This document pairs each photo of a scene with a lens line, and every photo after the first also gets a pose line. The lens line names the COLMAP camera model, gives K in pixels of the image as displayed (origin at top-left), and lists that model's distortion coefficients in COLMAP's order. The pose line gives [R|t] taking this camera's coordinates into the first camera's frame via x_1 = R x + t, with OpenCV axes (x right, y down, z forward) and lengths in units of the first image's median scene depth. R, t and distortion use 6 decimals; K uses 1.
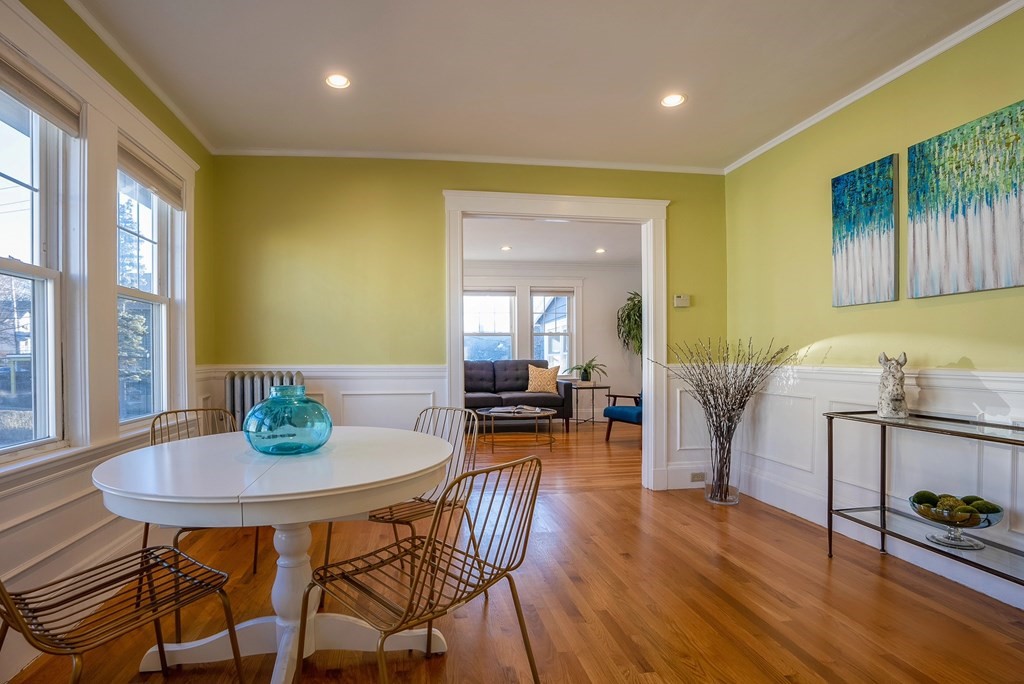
lens RADIAL K [[470.6, 0, 509.1], [0, 470.6, 338.4], [0, 0, 1]] dist [-0.060242, 0.023678]
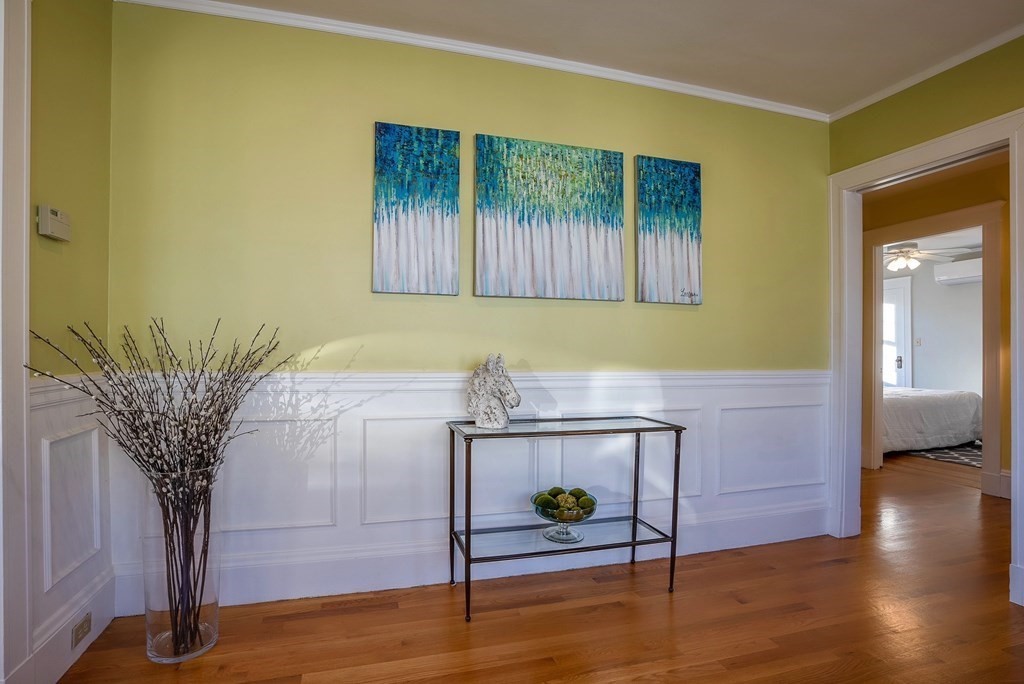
lens RADIAL K [[526.2, 0, 512.2], [0, 526.2, 355.8], [0, 0, 1]] dist [-0.072002, -0.000002]
pose [[-0.079313, 0.015250, 0.996733, -0.188775], [-0.033878, 0.999264, -0.017984, 0.053098], [-0.996274, -0.035193, -0.078738, 1.055801]]
